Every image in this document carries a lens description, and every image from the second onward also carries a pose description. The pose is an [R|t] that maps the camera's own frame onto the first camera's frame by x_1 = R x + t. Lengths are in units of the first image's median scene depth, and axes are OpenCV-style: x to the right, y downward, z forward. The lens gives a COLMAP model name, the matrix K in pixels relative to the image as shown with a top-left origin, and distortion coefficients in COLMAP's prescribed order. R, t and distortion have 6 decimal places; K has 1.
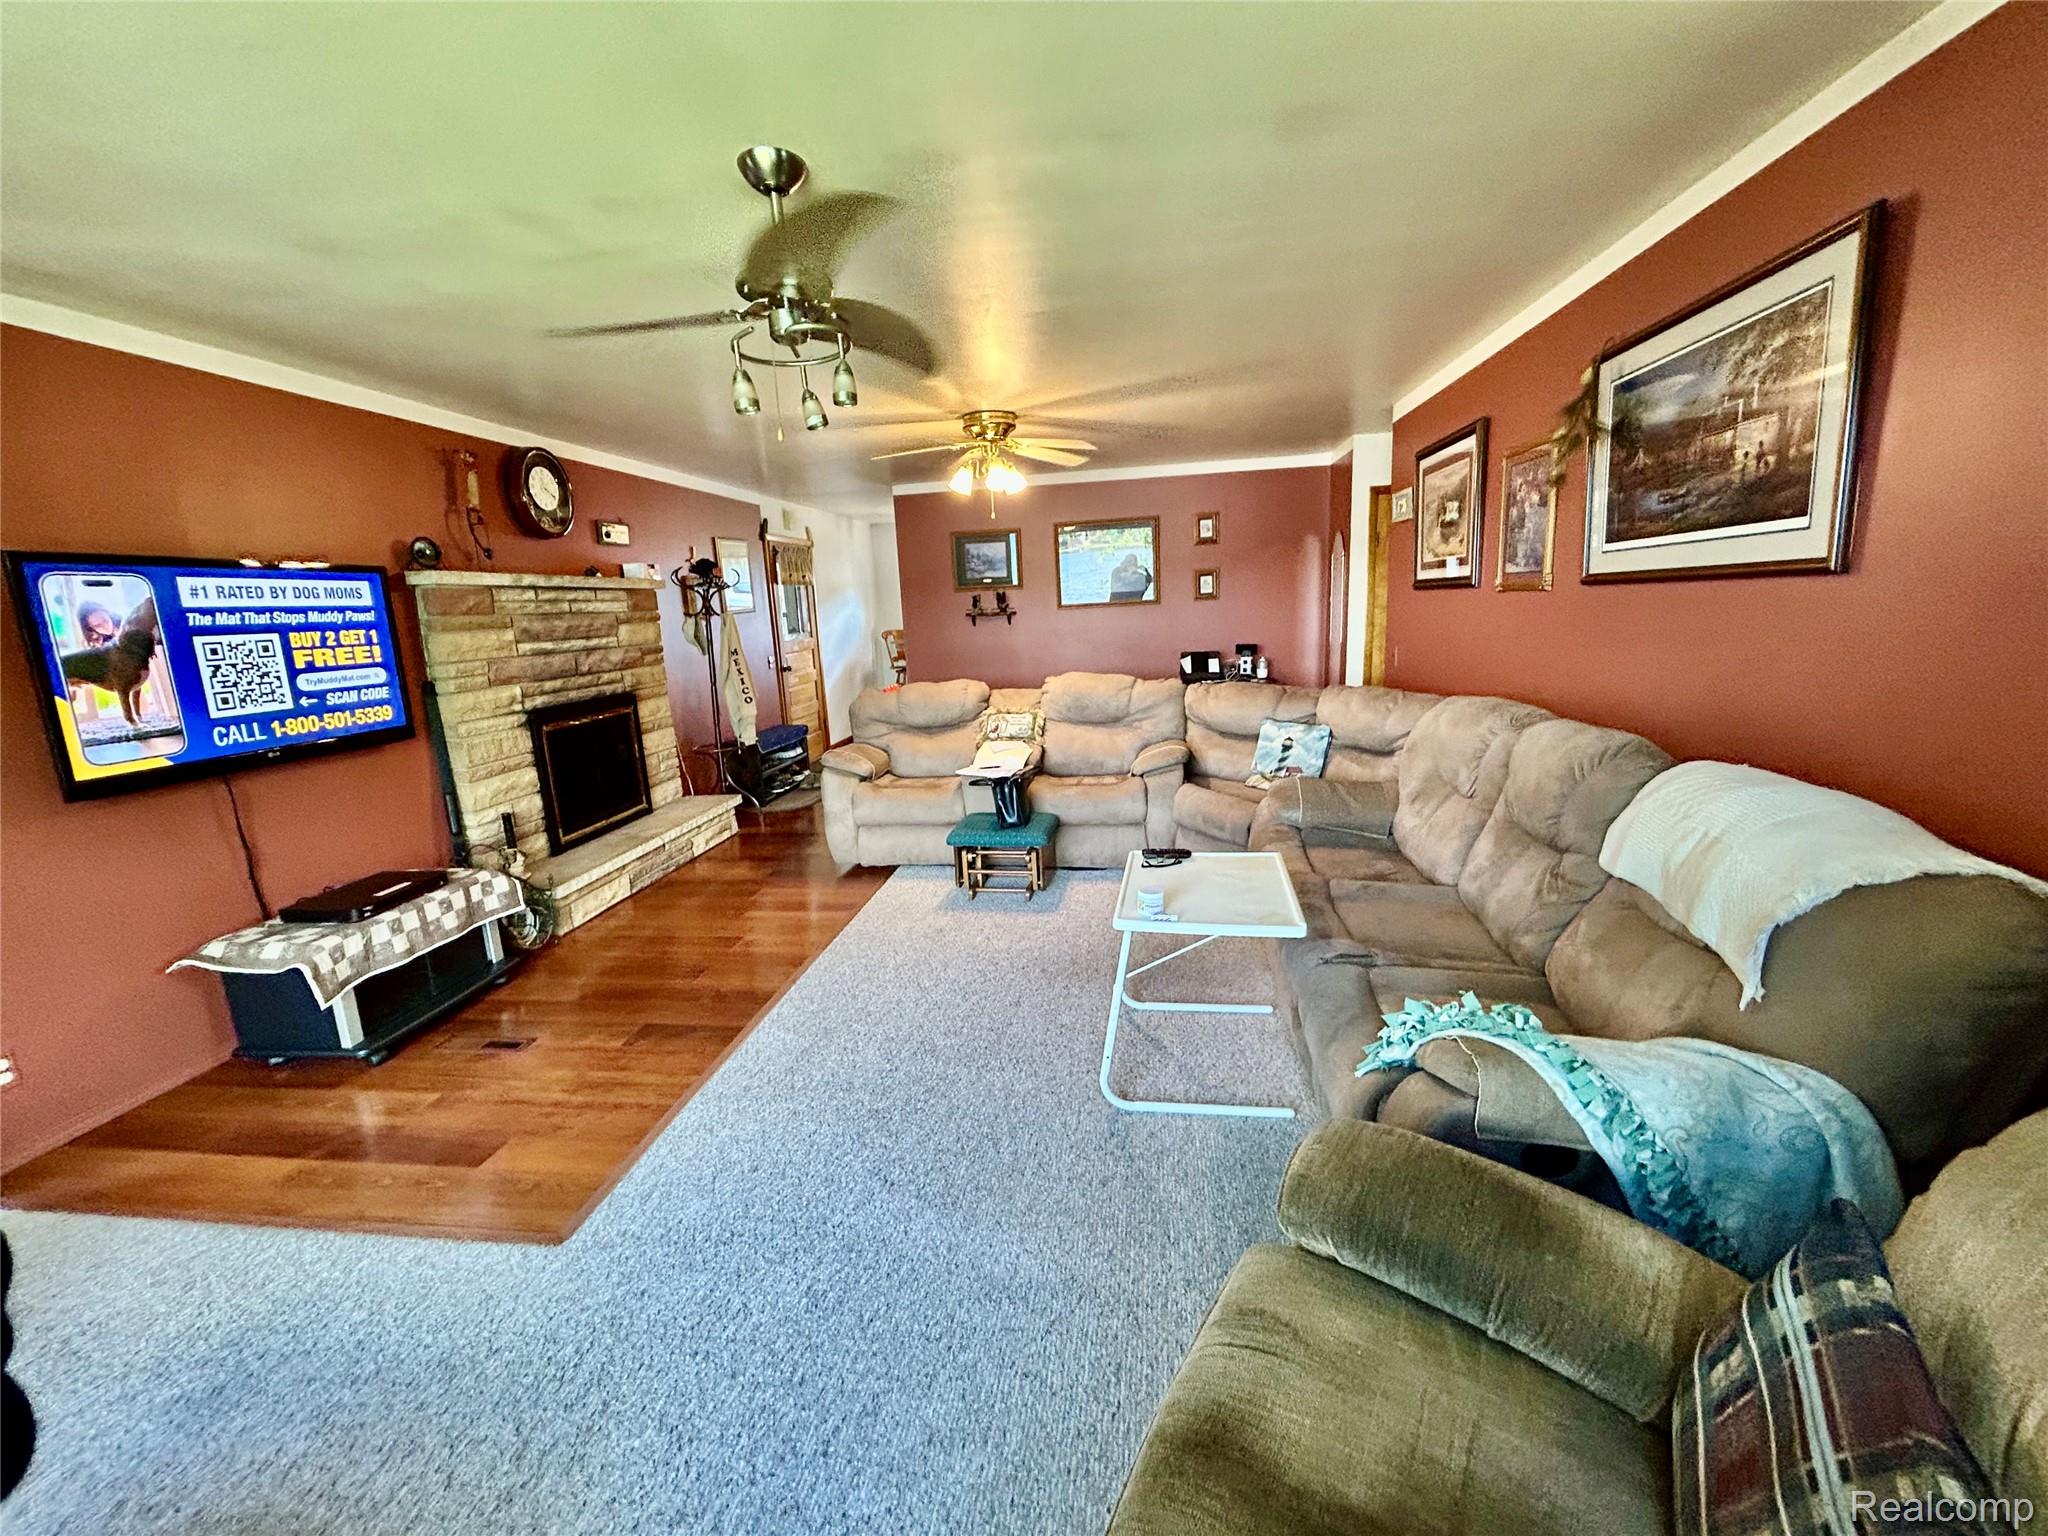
lens RADIAL K [[829.2, 0, 1017.0], [0, 829.2, 772.0], [0, 0, 1]] dist [0.000114, 0.000549]
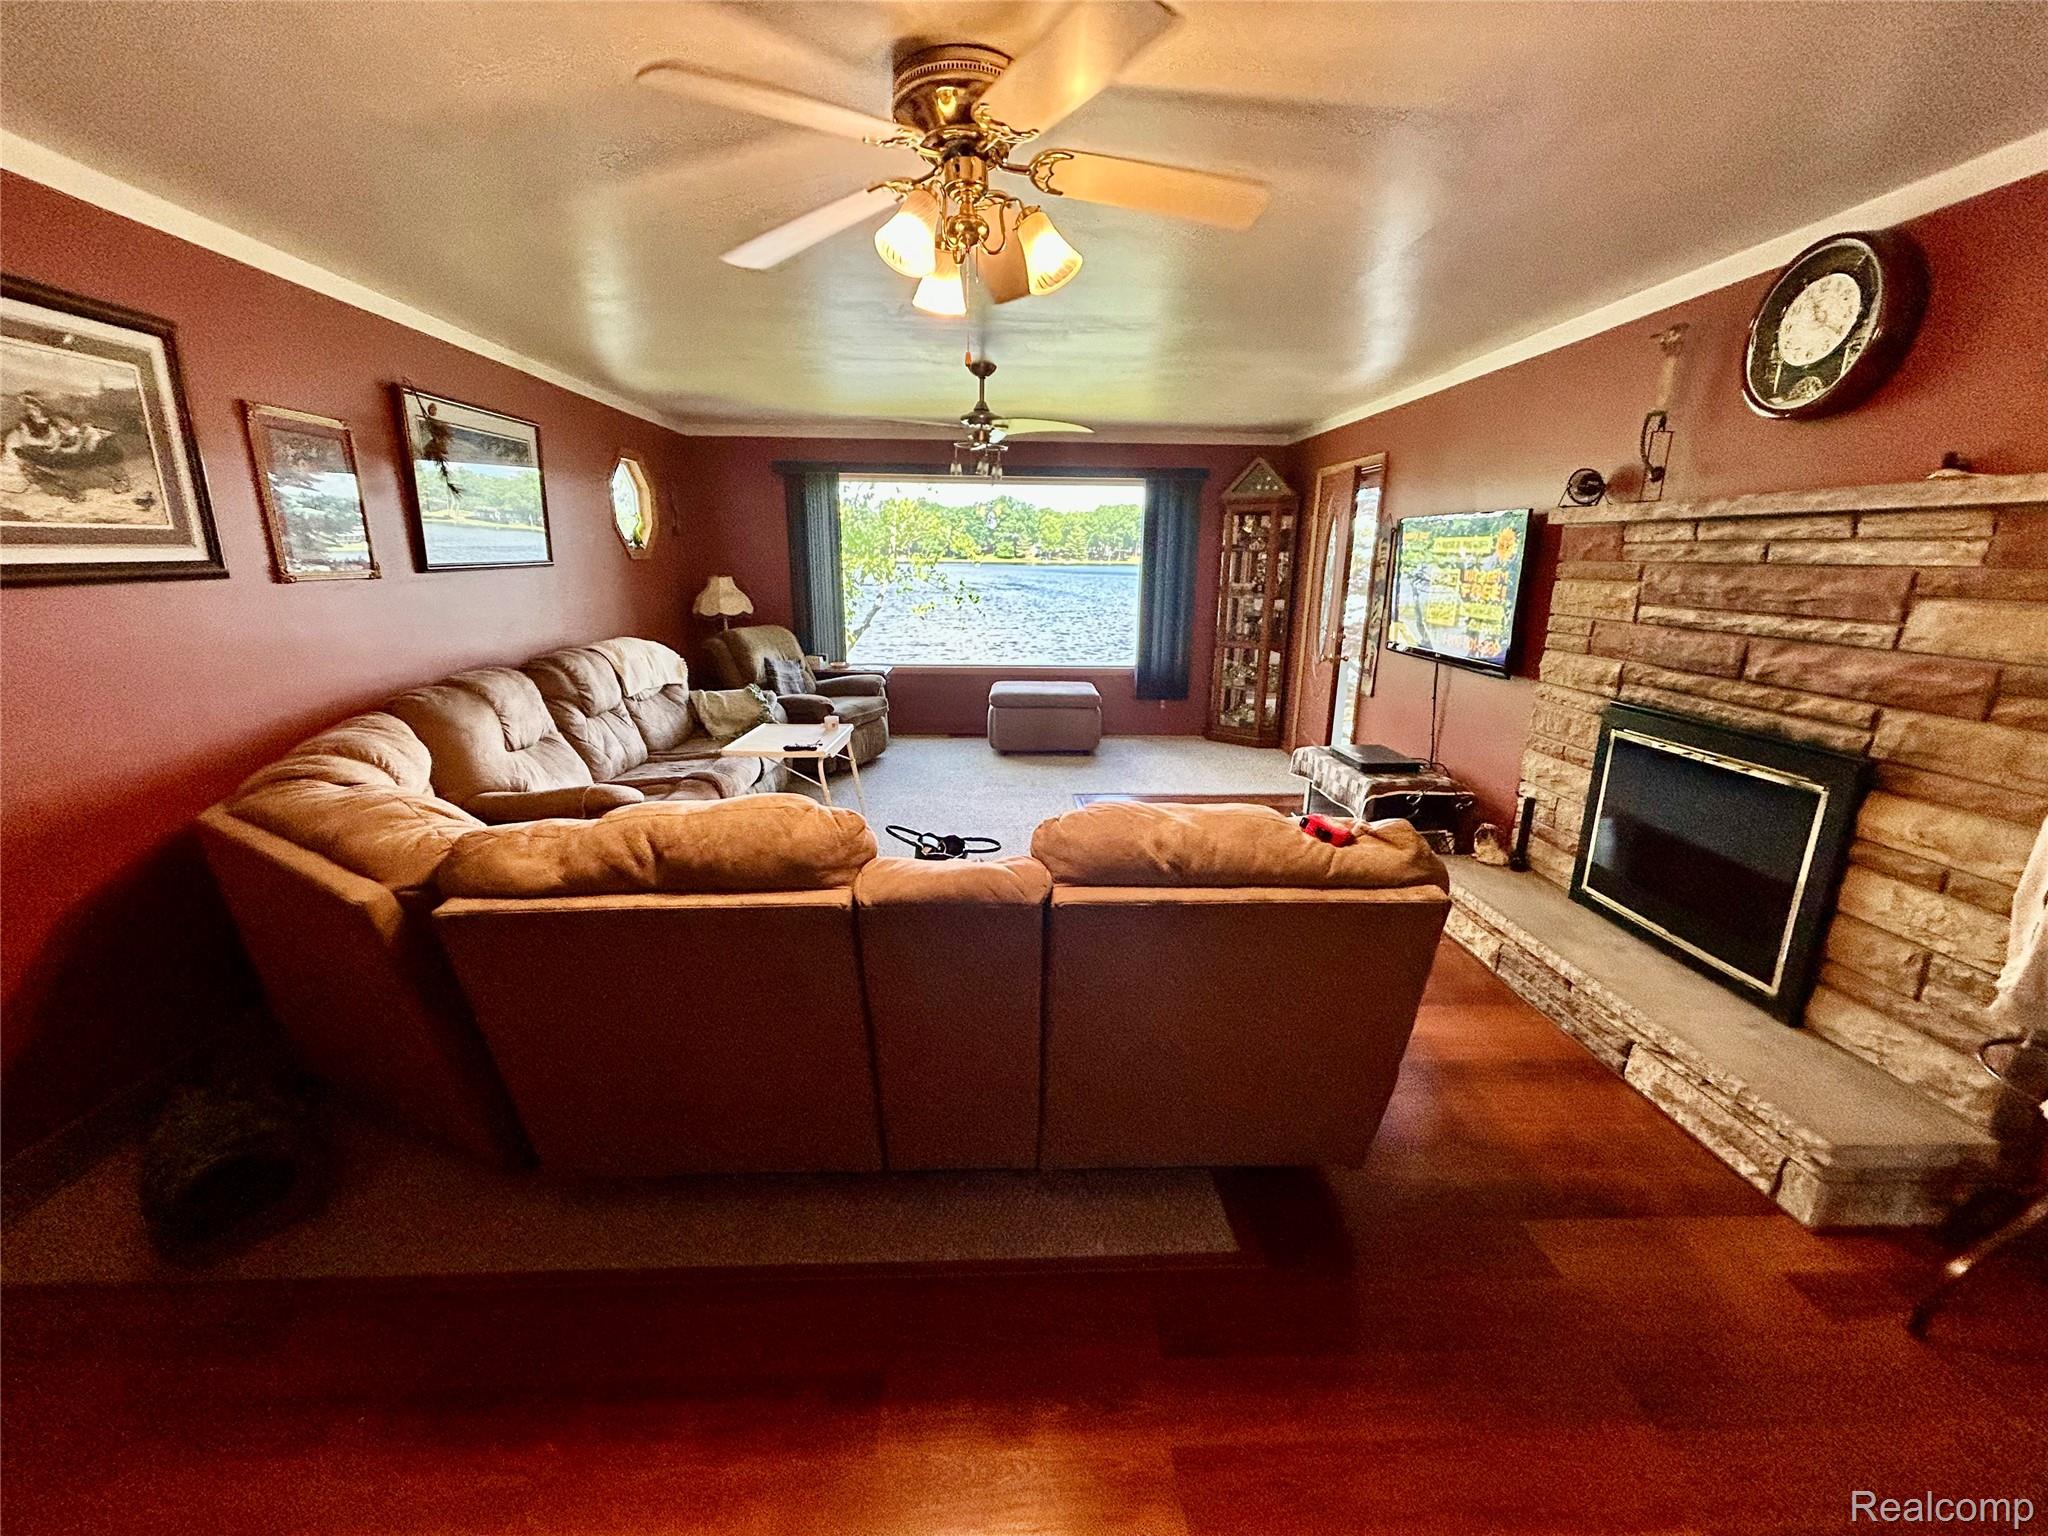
lens RADIAL K [[829.2, 0, 1017.0], [0, 829.2, 772.0], [0, 0, 1]] dist [0.000114, 0.000549]
pose [[-0.983539, 0.082155, -0.160940, 0.031630], [0.001480, 0.894300, 0.447465, -0.317495], [0.180690, 0.439861, -0.879701, 1.468615]]
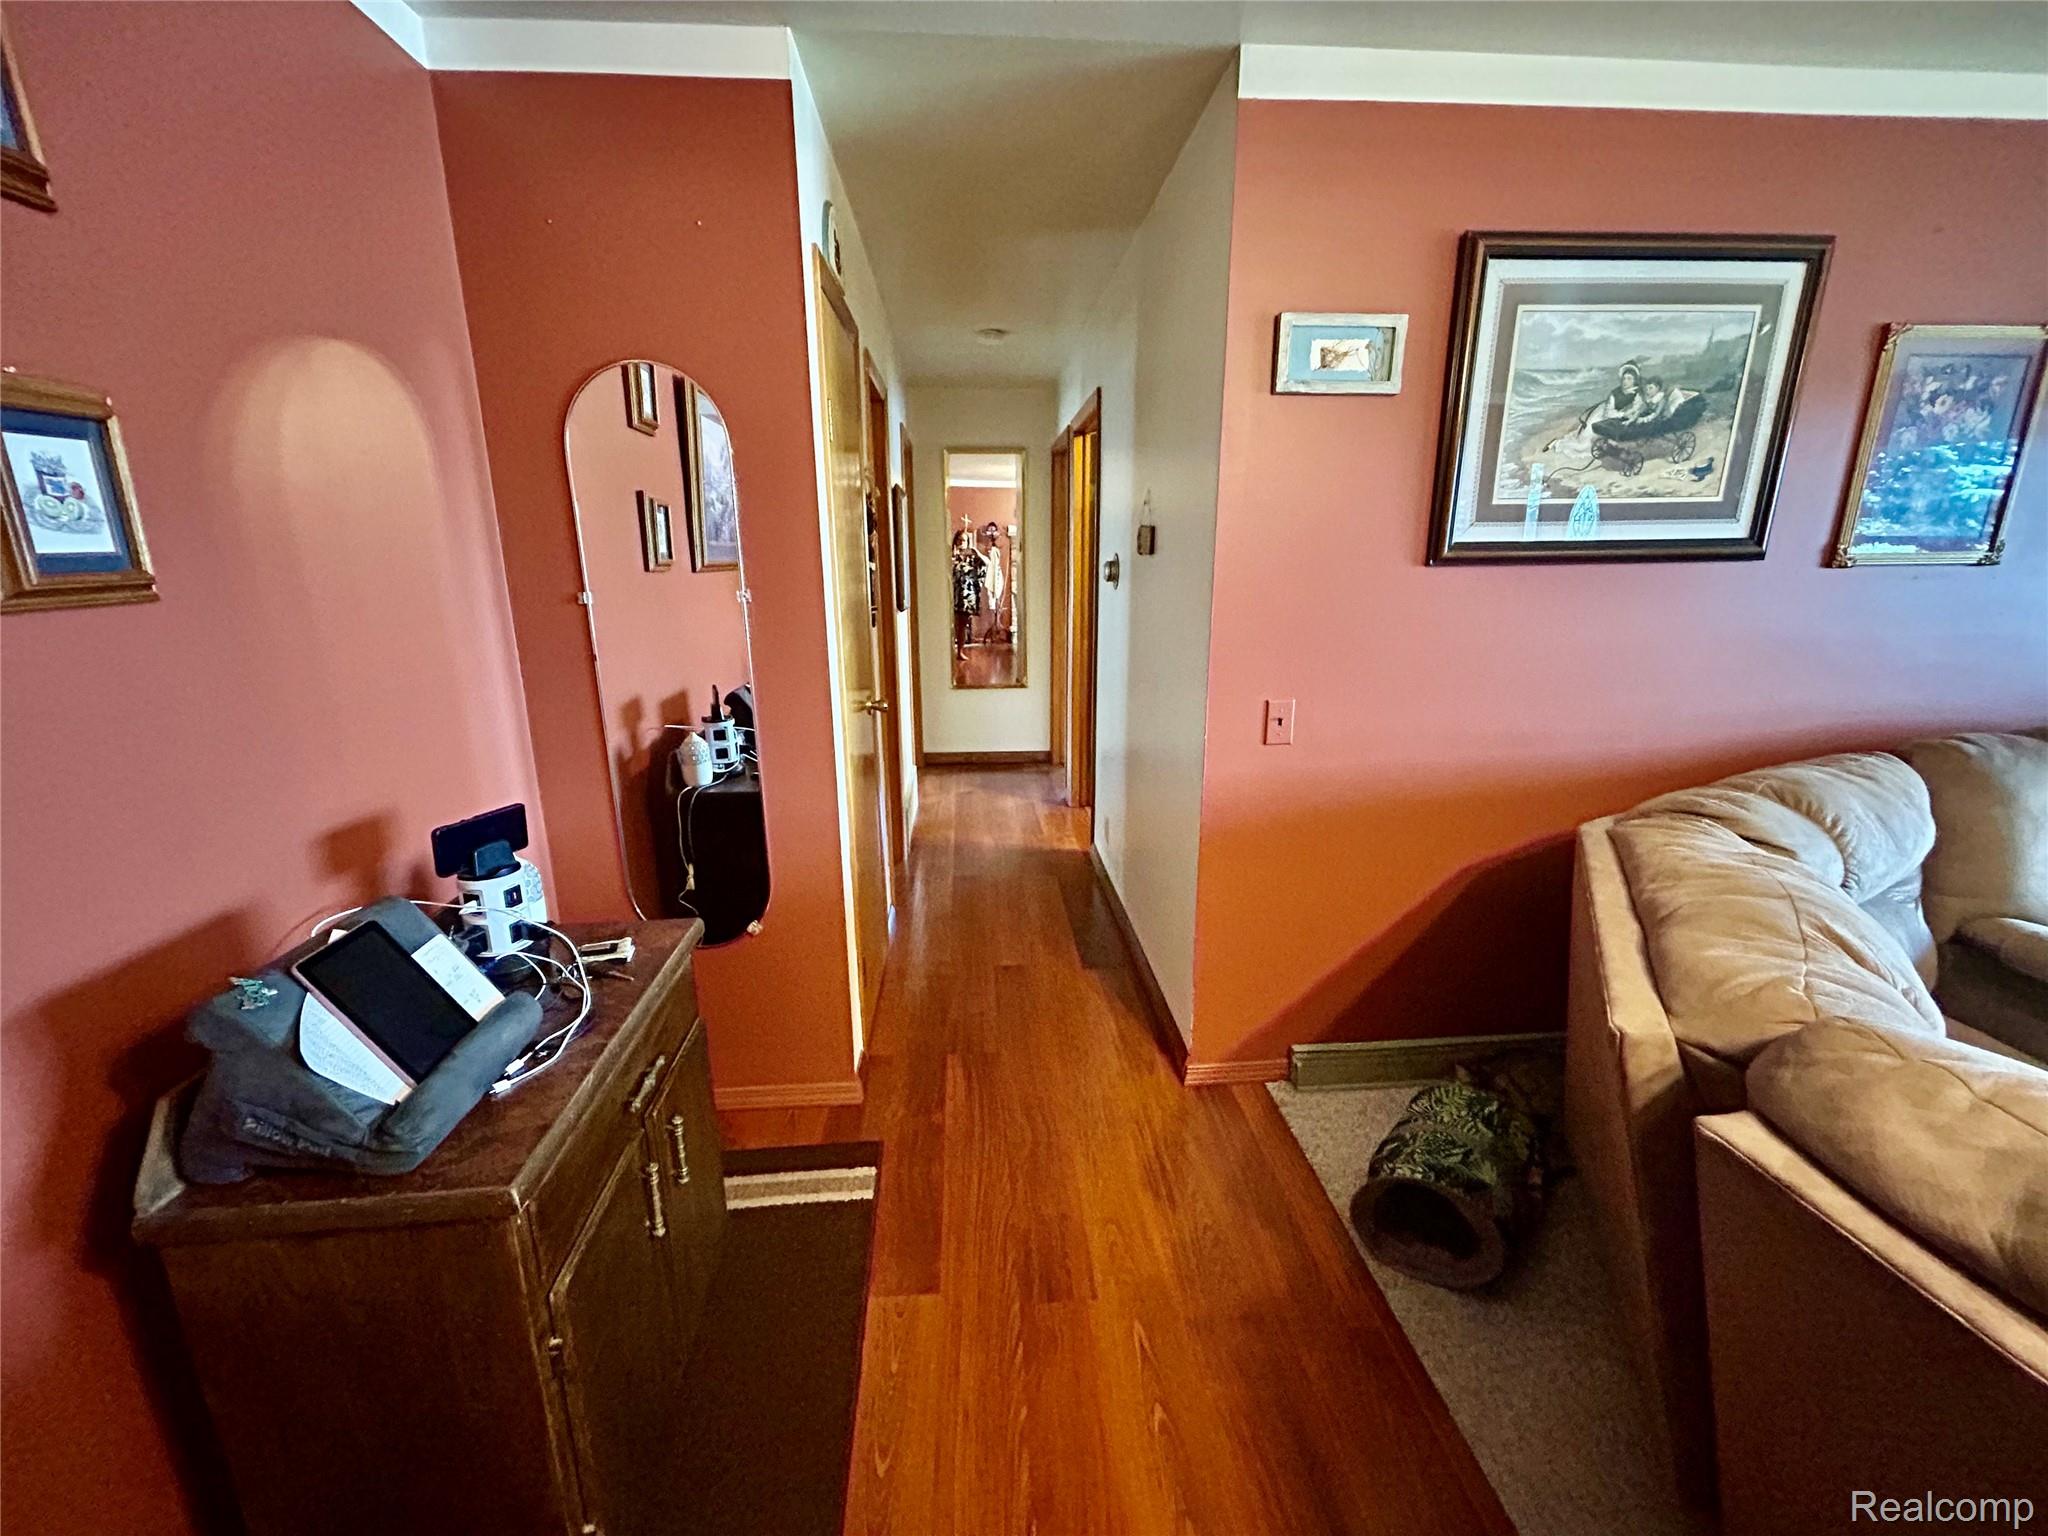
lens RADIAL K [[829.2, 0, 1017.0], [0, 829.2, 772.0], [0, 0, 1]] dist [0.000114, 0.000549]
pose [[-0.212141, -0.199285, 0.956703, 0.098161], [0.214465, 0.945626, 0.244533, -0.257718], [-0.953415, 0.257055, -0.157867, 1.259900]]
